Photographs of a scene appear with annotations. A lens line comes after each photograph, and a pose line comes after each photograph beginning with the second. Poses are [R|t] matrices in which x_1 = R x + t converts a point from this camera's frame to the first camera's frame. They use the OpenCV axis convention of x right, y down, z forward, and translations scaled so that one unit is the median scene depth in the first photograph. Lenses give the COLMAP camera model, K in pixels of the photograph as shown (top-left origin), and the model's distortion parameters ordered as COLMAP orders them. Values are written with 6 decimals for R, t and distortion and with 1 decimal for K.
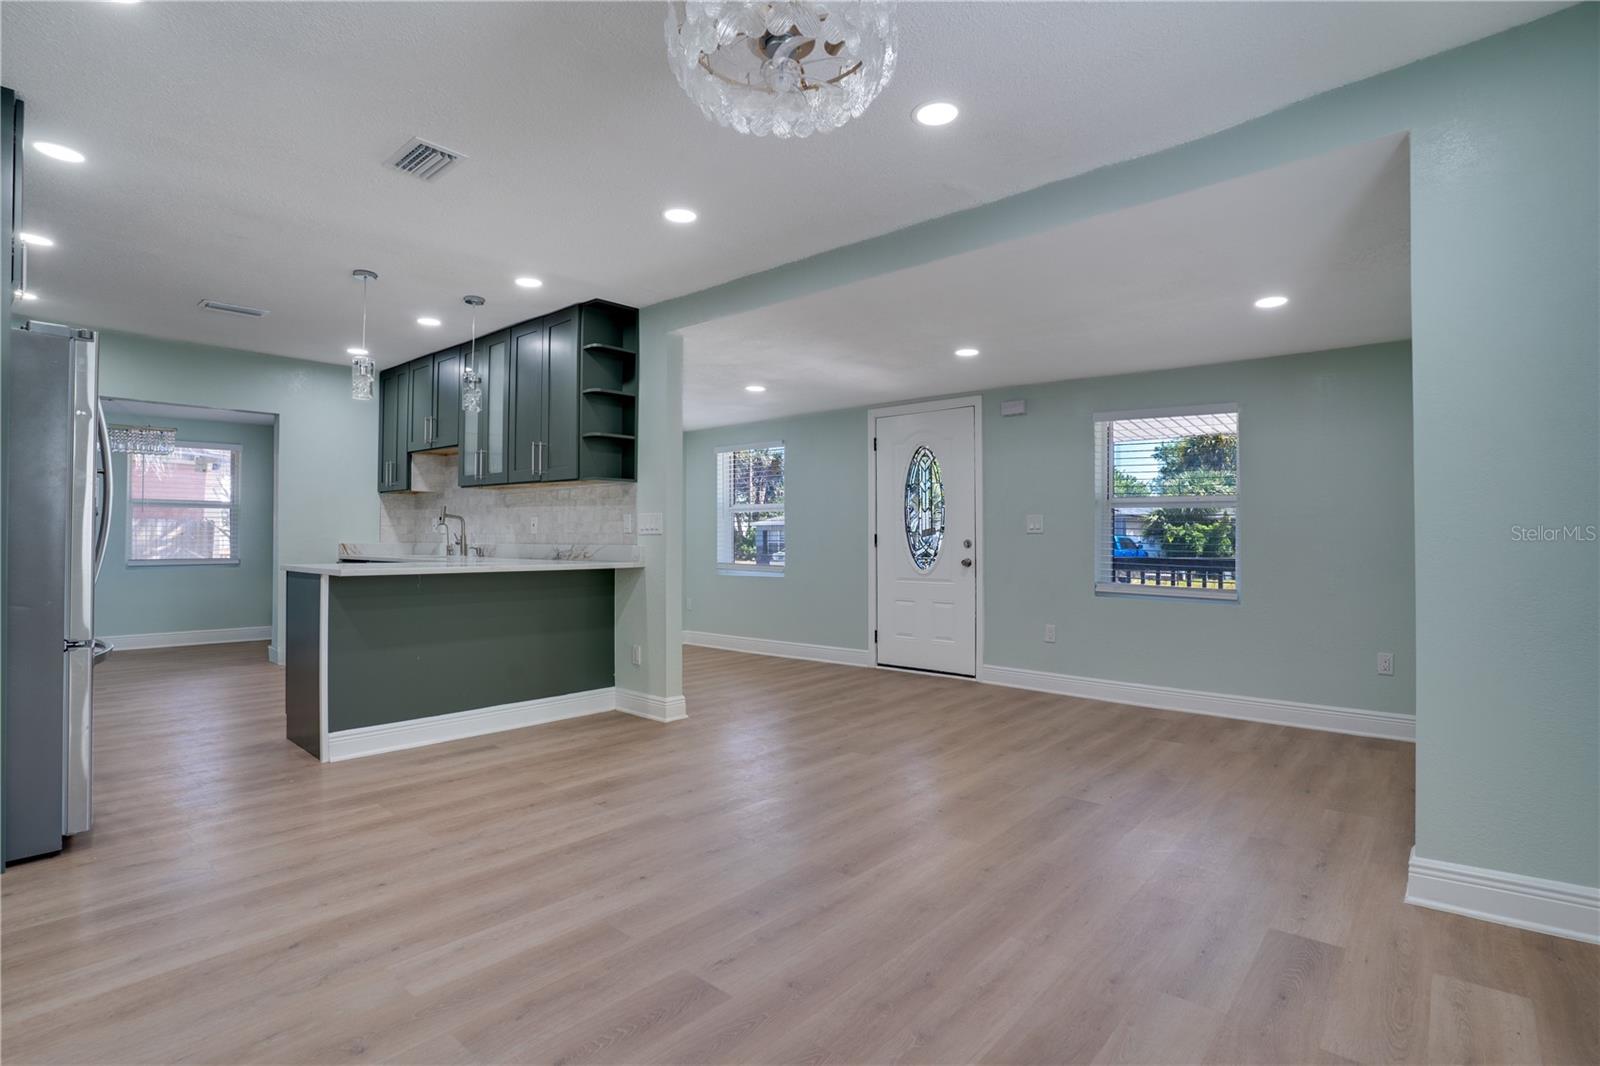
lens RADIAL K [[784.5, 0, 808.8], [0, 784.5, 535.0], [0, 0, 1]] dist [-0.045350, 0.010035]
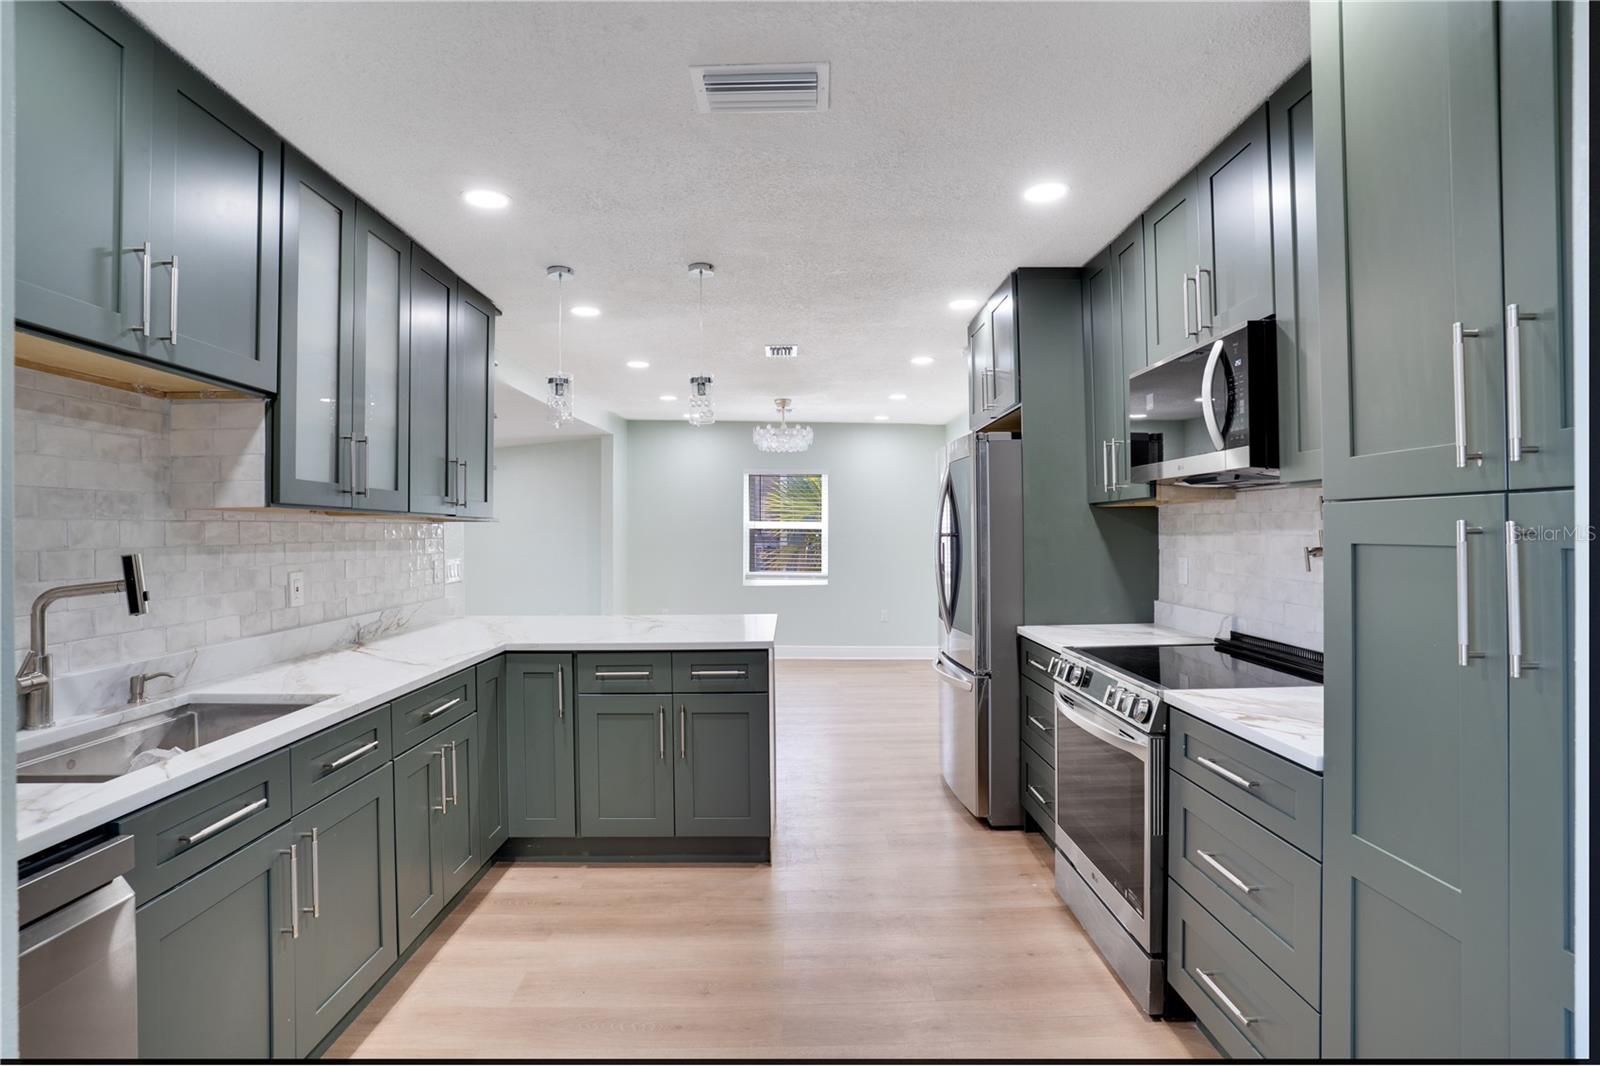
lens RADIAL K [[784.5, 0, 791.2], [0, 784.5, 529.7], [0, 0, 1]] dist [-0.045350, 0.010035]
pose [[-0.656069, 0.003001, 0.754695, -0.948112], [0.003675, 0.999993, -0.000782, -0.050170], [-0.754692, 0.002260, -0.656075, 1.110881]]
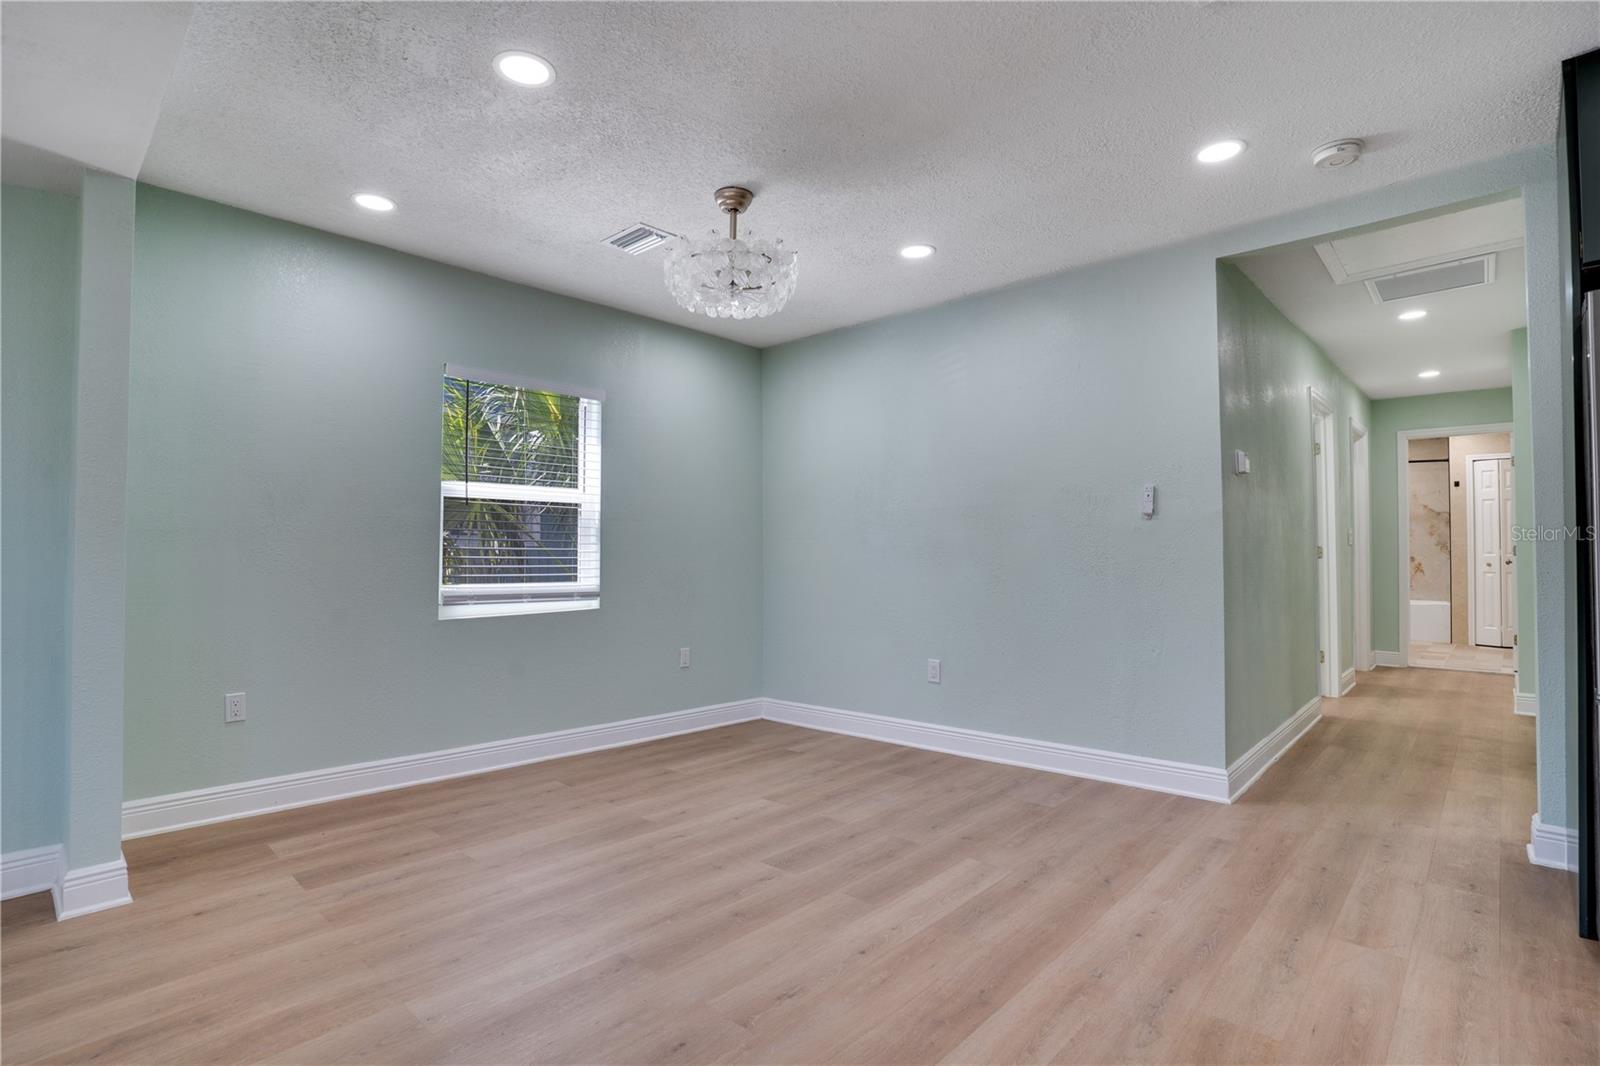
lens RADIAL K [[784.5, 0, 801.7], [0, 784.5, 526.5], [0, 0, 1]] dist [-0.045350, 0.010035]
pose [[-0.998897, 0.001724, 0.046916, -0.085142], [0.000252, 0.999508, -0.031353, -0.003289], [-0.046947, -0.031307, -0.998407, 0.856840]]
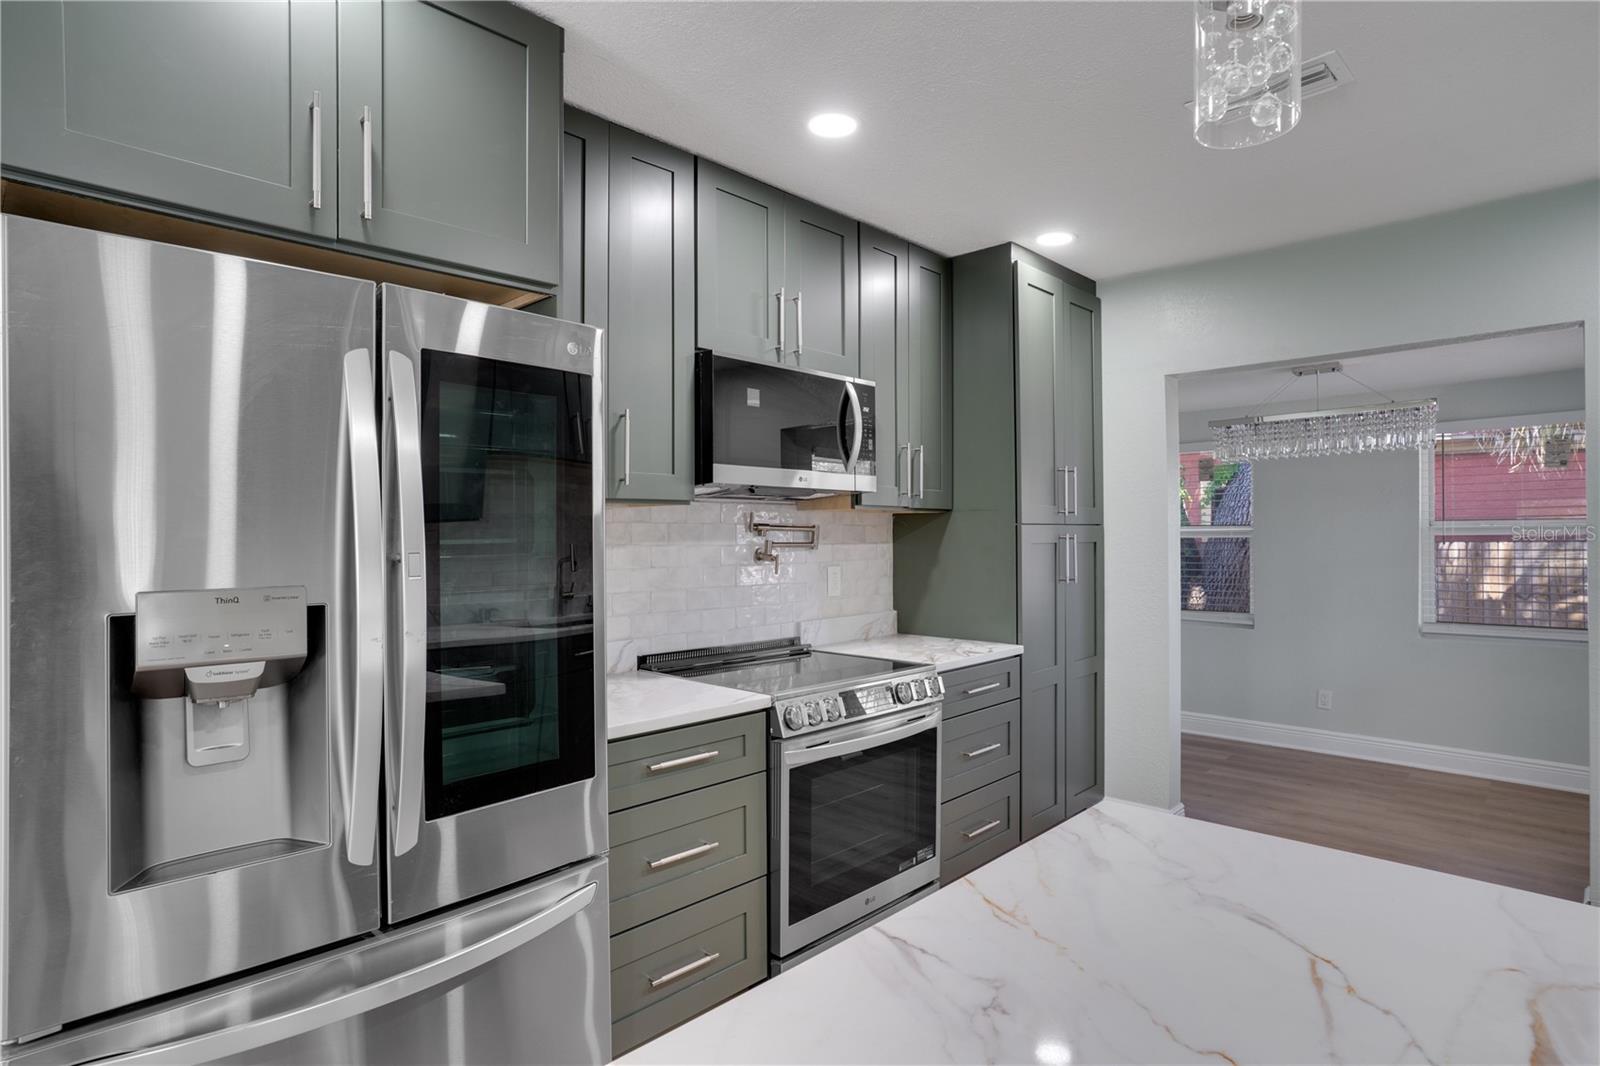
lens RADIAL K [[861.9, 0, 801.0], [0, 861.9, 524.9], [0, 0, 1]] dist [-0.026292, 0.009110]
pose [[-0.068870, -0.017252, -0.997476, -0.249743], [0.008280, 0.999806, -0.017864, -0.049361], [0.997591, -0.009489, -0.068714, 0.681033]]
